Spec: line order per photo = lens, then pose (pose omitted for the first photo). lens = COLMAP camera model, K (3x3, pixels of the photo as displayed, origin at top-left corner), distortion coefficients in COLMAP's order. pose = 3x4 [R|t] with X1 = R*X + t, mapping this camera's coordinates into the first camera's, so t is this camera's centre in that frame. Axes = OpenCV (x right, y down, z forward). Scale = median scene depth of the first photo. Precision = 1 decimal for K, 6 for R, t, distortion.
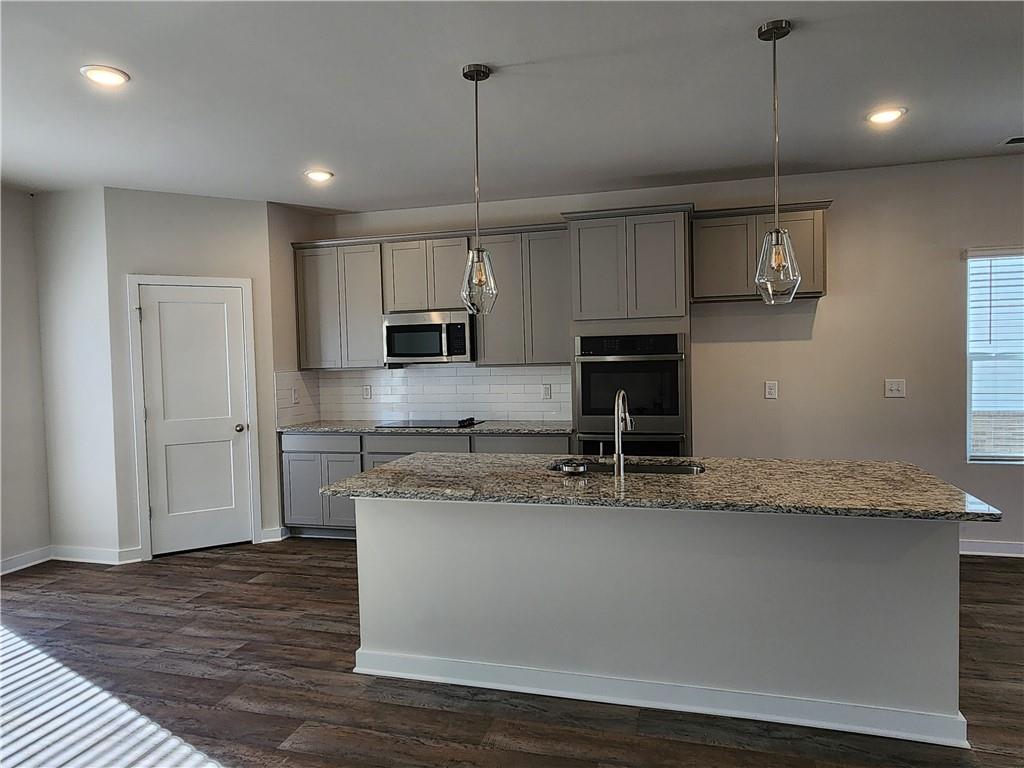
lens RADIAL K [[662.1, 0, 512.0], [0, 662.1, 384.0], [0, 0, 1]] dist [-0.001036, -0.001178]
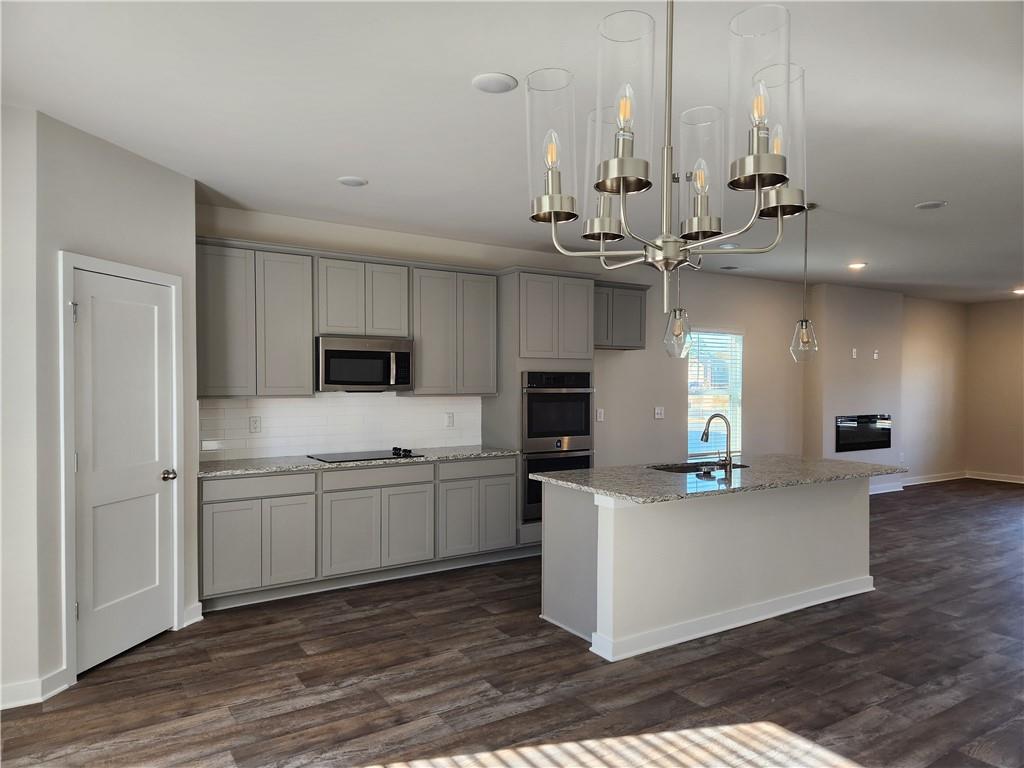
lens RADIAL K [[688.4, 0, 516.9], [0, 688.4, 389.8], [0, 0, 1]] dist [0.053921, -0.047106]
pose [[0.657596, 0.017208, 0.753174, -0.851582], [0.012960, 0.999333, -0.034147, 0.002883], [-0.753259, 0.032216, 0.656935, 0.217634]]
